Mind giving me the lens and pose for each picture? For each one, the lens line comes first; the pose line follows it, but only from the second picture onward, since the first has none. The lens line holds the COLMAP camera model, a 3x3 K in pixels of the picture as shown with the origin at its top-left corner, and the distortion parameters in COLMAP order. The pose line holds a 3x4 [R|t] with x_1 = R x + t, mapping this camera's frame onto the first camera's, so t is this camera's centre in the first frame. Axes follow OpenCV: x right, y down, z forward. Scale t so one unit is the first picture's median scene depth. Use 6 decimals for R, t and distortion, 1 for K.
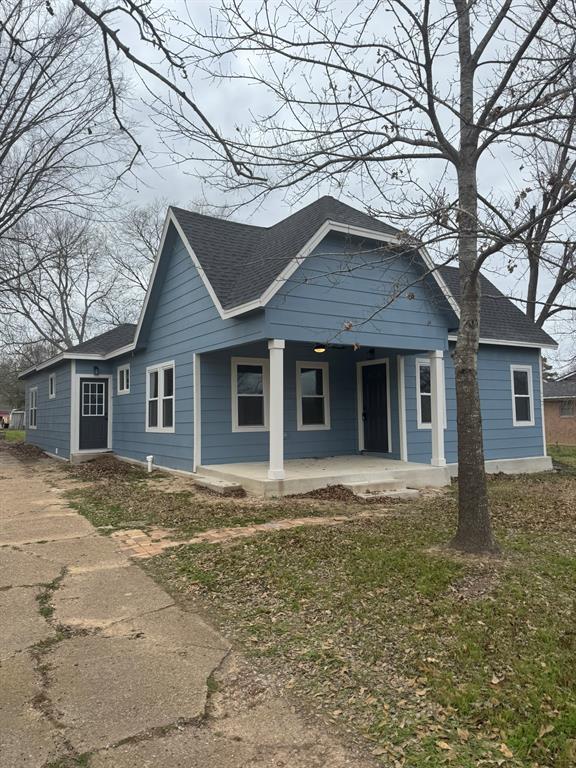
lens RADIAL K [[535.7, 0, 284.7], [0, 535.7, 386.0], [0, 0, 1]] dist [0.031535, 0.000262]
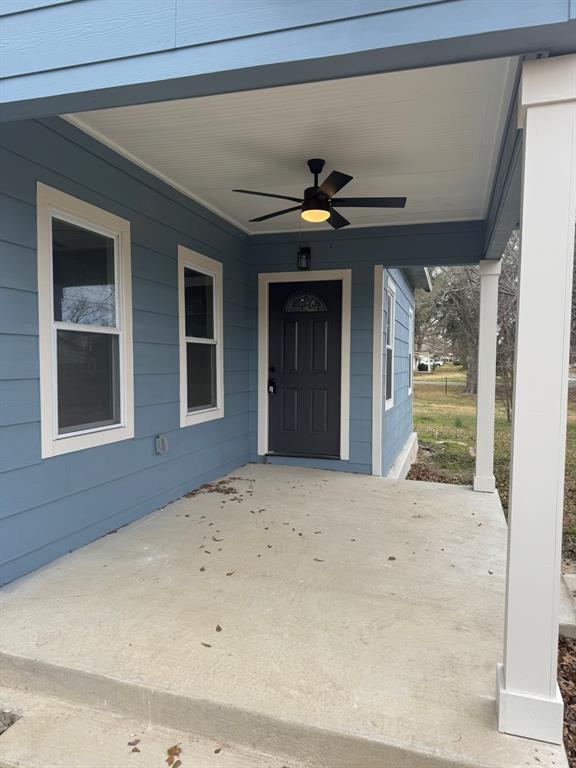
lens RADIAL K [[535.7, 0, 290.8], [0, 535.7, 383.9], [0, 0, 1]] dist [0.031535, 0.000262]
pose [[0.779178, -0.006849, 0.626765, -0.157738], [-0.049505, 0.996144, 0.072429, 0.019149], [-0.624844, -0.087463, 0.775835, 0.640704]]
